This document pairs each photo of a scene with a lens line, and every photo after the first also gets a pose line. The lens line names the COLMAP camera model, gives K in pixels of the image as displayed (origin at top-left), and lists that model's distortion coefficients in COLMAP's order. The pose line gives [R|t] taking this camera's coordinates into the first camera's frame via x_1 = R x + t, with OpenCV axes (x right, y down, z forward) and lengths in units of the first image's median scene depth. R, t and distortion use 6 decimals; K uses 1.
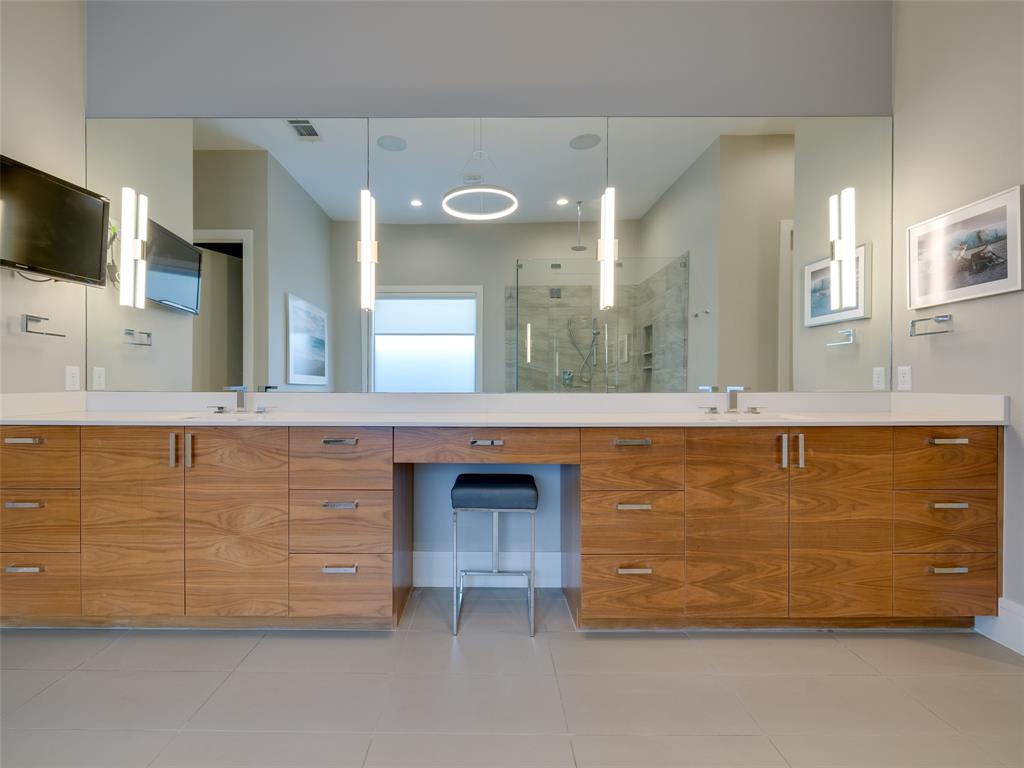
lens RADIAL K [[474.6, 0, 512.0], [0, 474.6, 384.0], [0, 0, 1]] dist [0.001402, 0.000471]
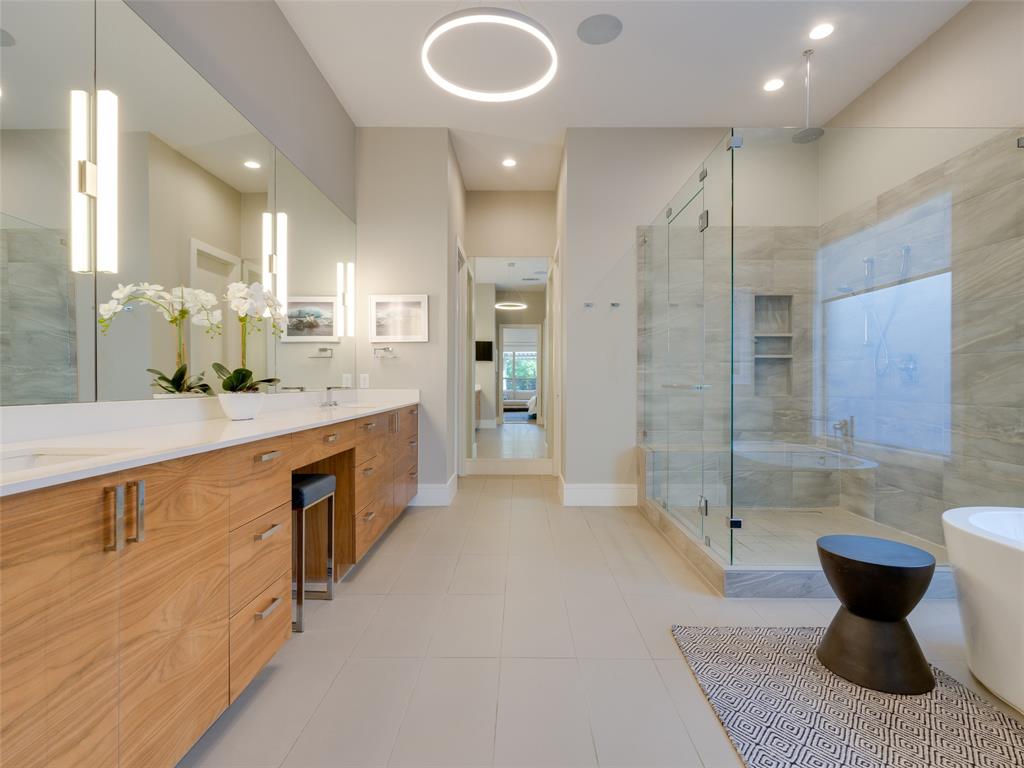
lens RADIAL K [[474.6, 0, 512.0], [0, 474.6, 384.0], [0, 0, 1]] dist [0.001402, 0.000471]
pose [[0.012201, -0.003445, 0.999920, -1.176954], [0.006856, 0.999971, 0.003361, -0.006015], [-0.999902, 0.006815, 0.012224, 0.540986]]
